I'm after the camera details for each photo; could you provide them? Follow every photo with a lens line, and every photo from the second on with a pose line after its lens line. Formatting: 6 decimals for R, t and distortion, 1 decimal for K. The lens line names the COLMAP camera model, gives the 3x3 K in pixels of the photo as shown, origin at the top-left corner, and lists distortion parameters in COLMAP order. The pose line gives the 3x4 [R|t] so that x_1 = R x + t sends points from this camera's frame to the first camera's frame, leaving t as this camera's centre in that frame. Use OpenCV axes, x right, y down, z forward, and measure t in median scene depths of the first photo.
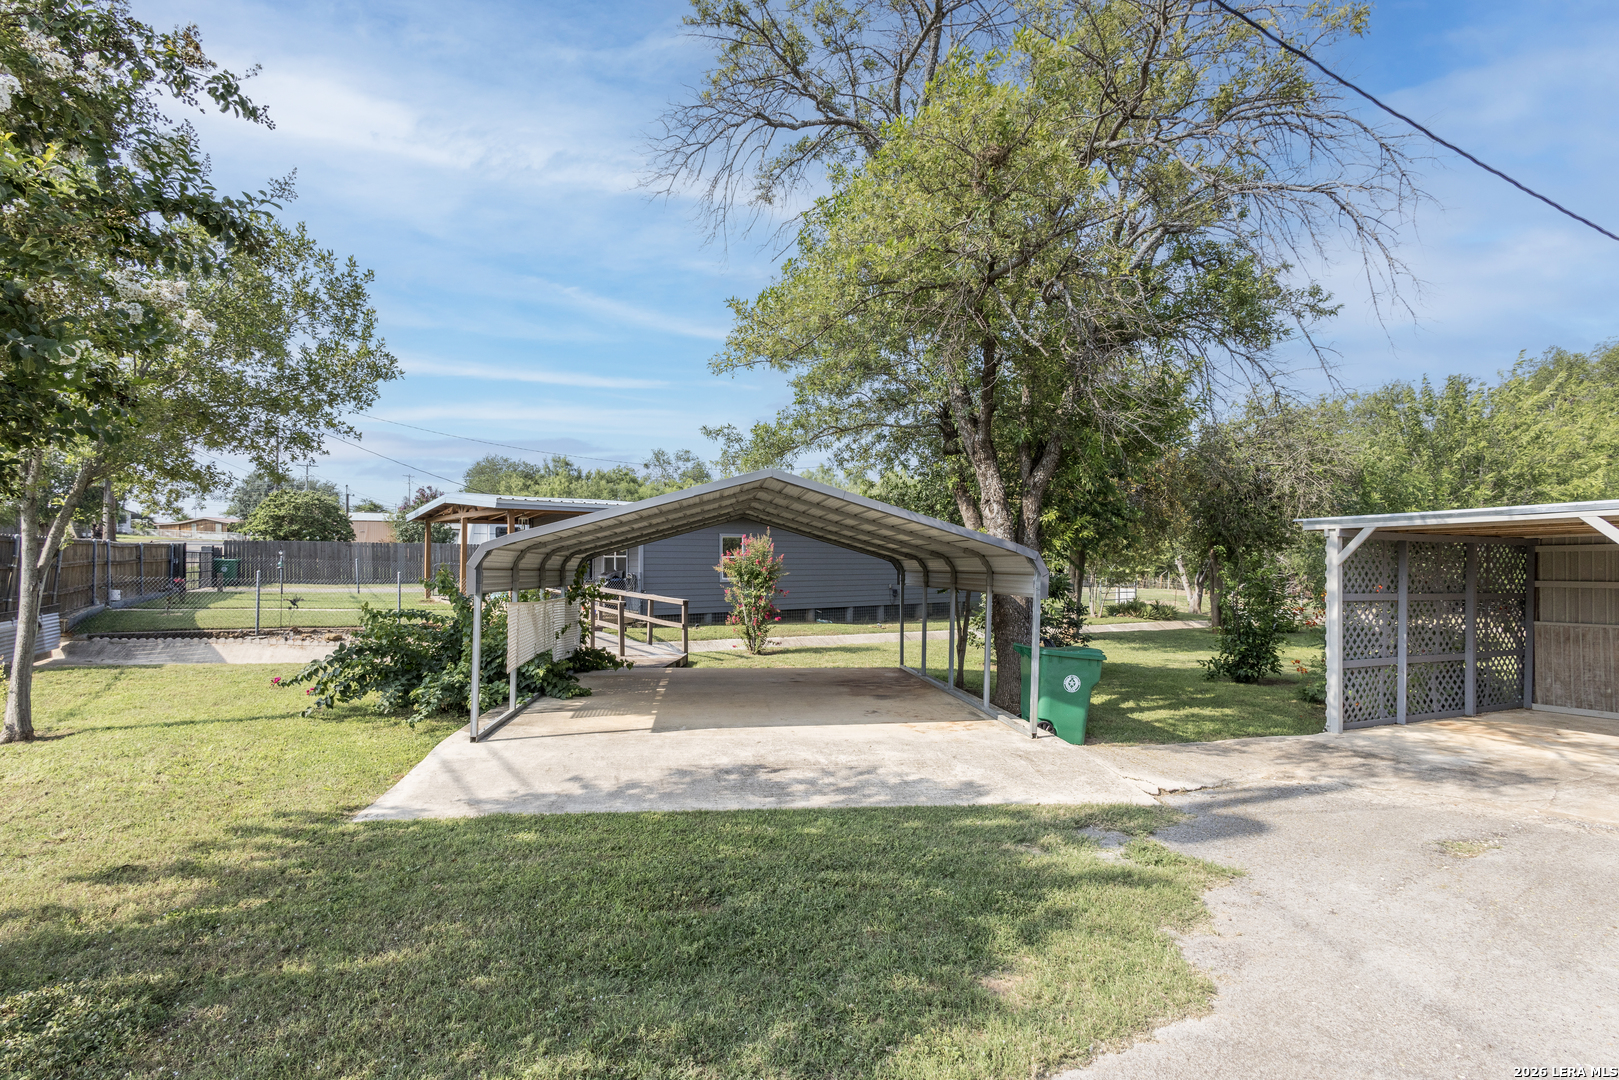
lens RADIAL K [[782.2, 0, 801.5], [0, 782.2, 553.8], [0, 0, 1]] dist [0.013360, 0.001714]
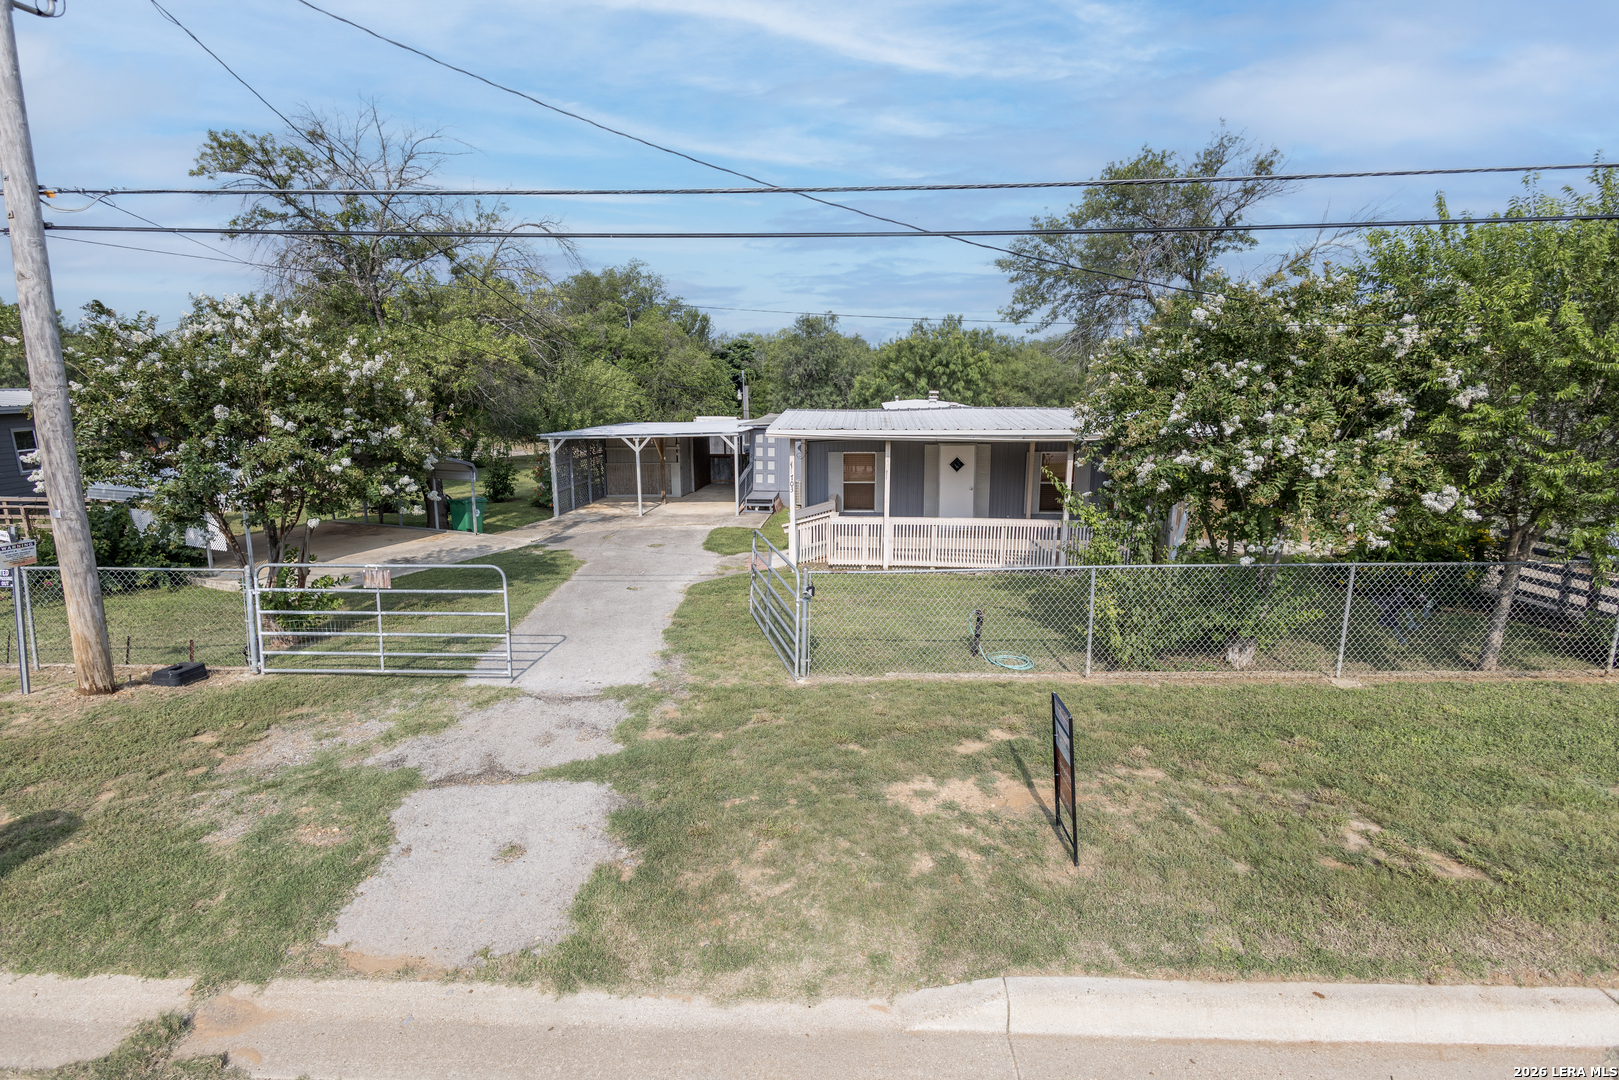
lens RADIAL K [[747.7, 0, 799.7], [0, 747.7, 538.0], [0, 0, 1]] dist [0.017566, -0.000874]
pose [[0.513221, -0.174120, 0.840408, -0.996156], [-0.005241, 0.978550, 0.205942, -0.217061], [-0.858241, -0.110098, 0.501300, -0.936367]]
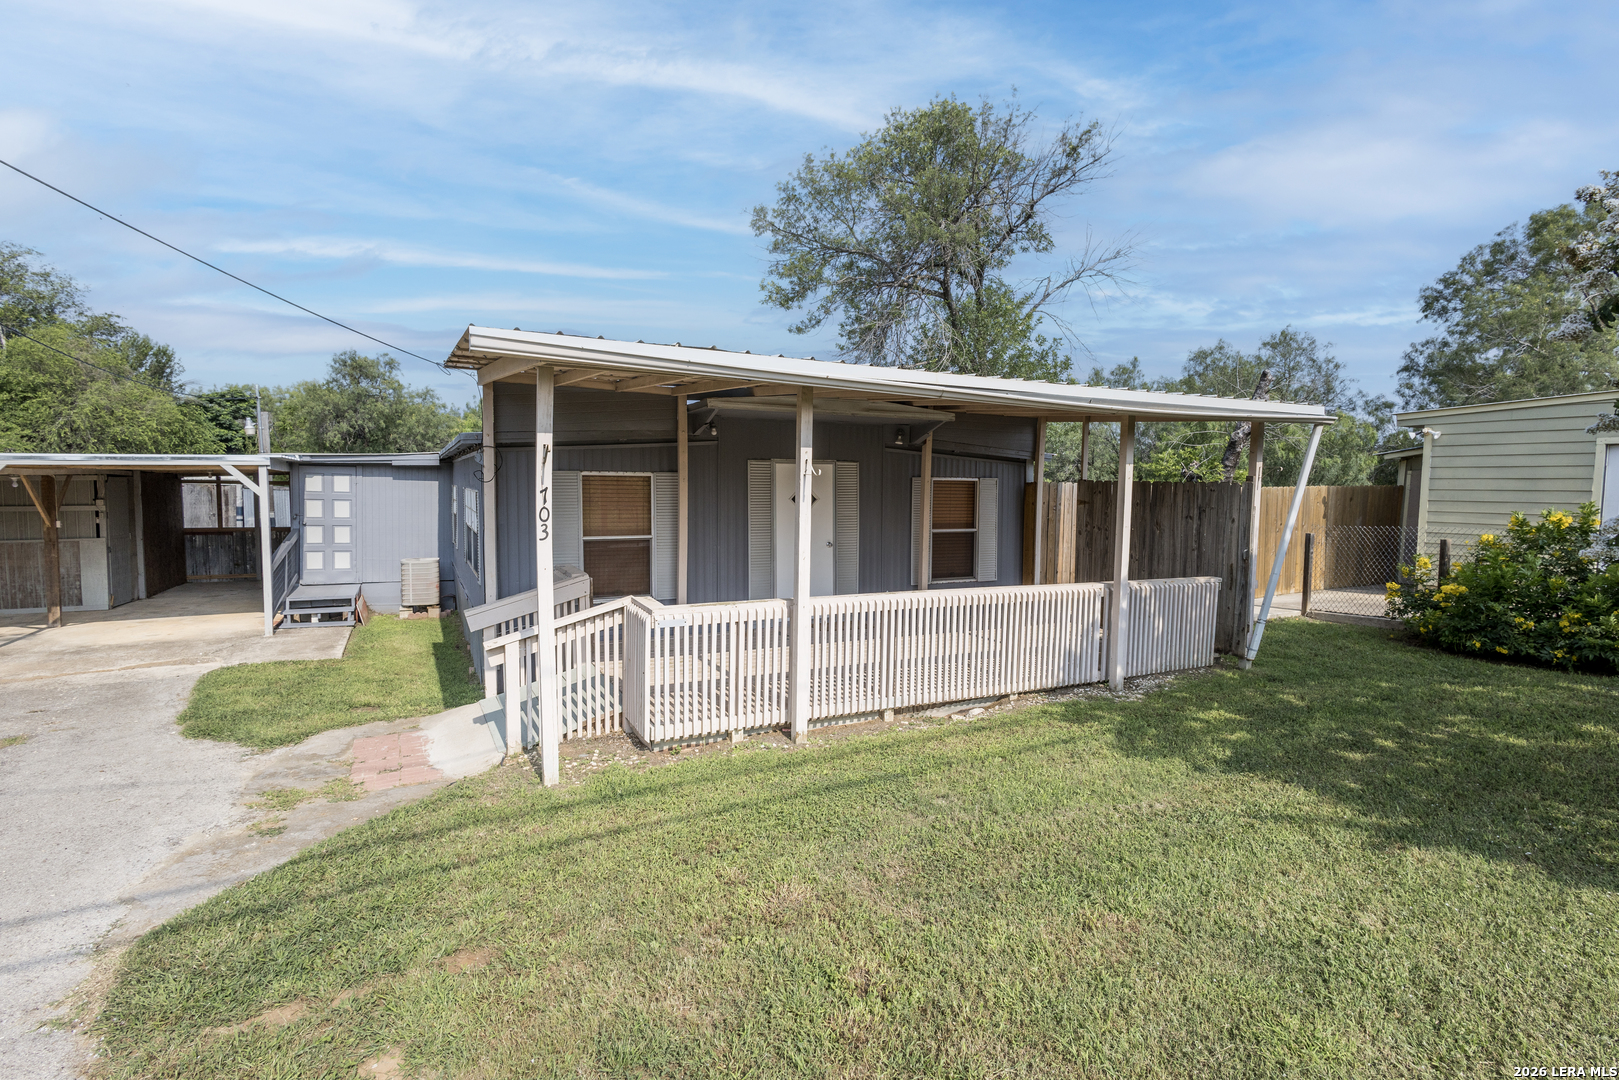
lens RADIAL K [[782.2, 0, 822.1], [0, 782.2, 542.1], [0, 0, 1]] dist [0.013360, 0.001714]
pose [[-0.031076, -0.075482, 0.996663, -0.266601], [-0.026376, 0.996859, 0.074675, -0.044601], [-0.999169, -0.023967, -0.032970, -0.343865]]
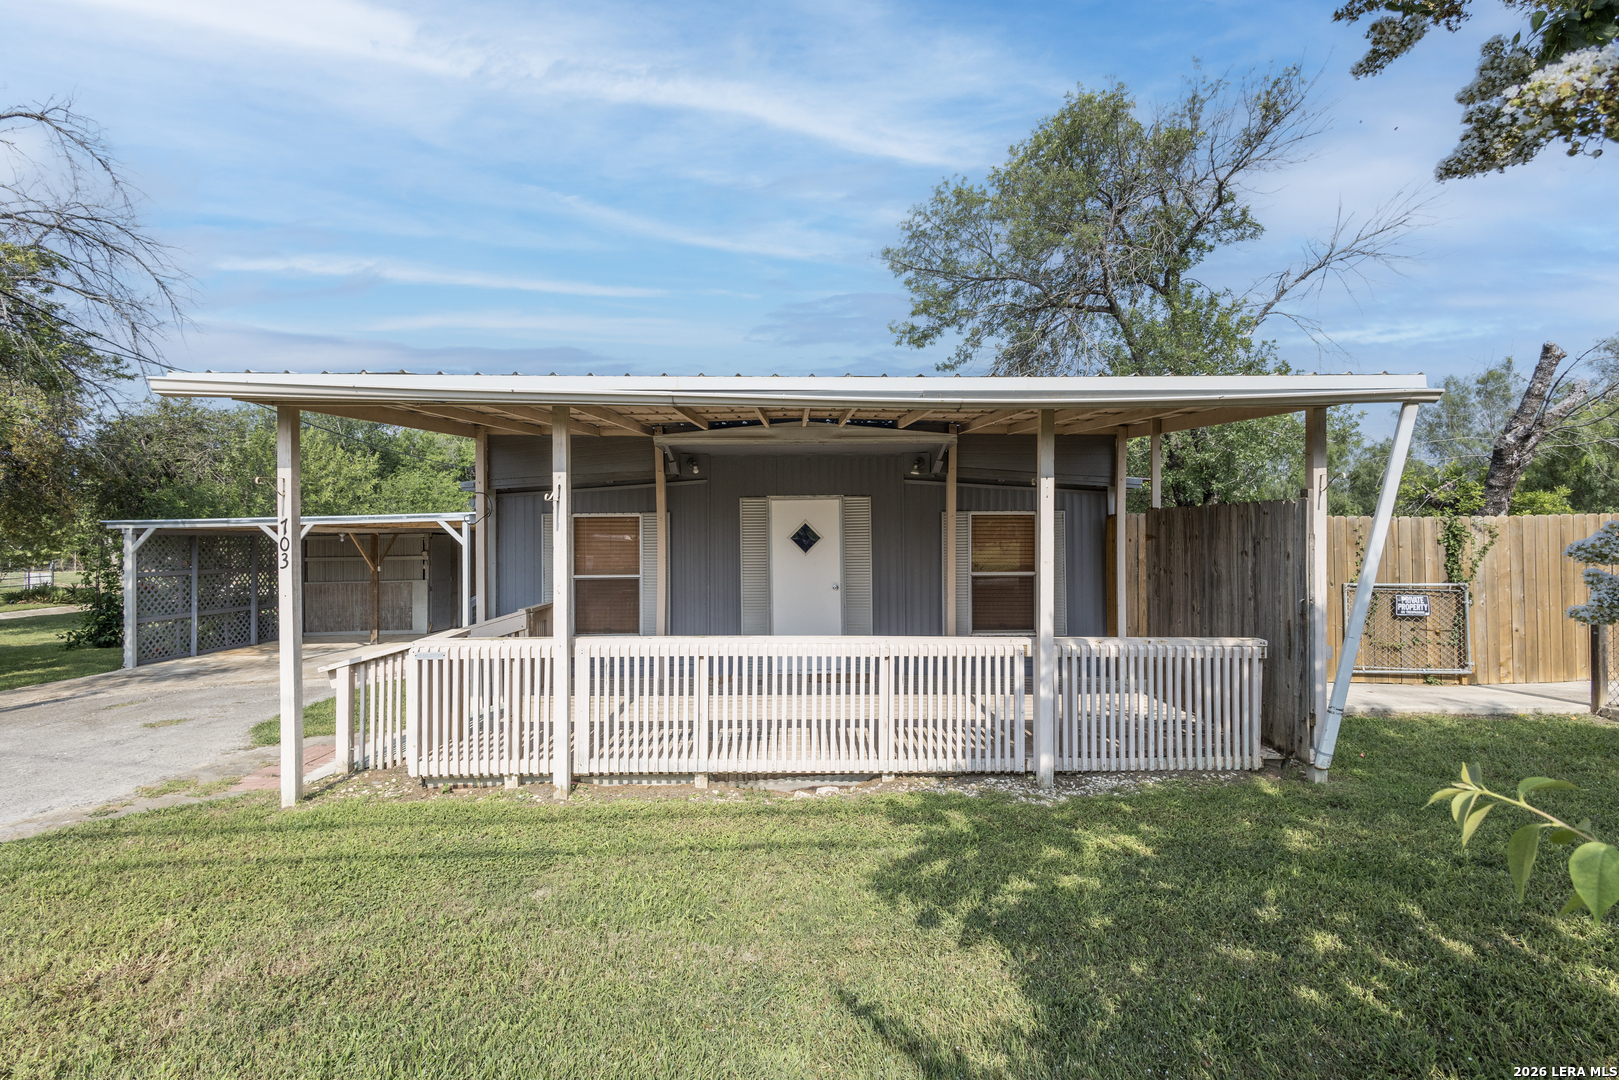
lens RADIAL K [[747.7, 0, 817.7], [0, 747.7, 542.8], [0, 0, 1]] dist [0.017566, -0.000874]
pose [[0.410991, -0.007845, 0.911606, -0.078243], [-0.007511, 0.999900, 0.011991, -0.029867], [-0.911608, -0.011775, 0.410891, -0.719452]]
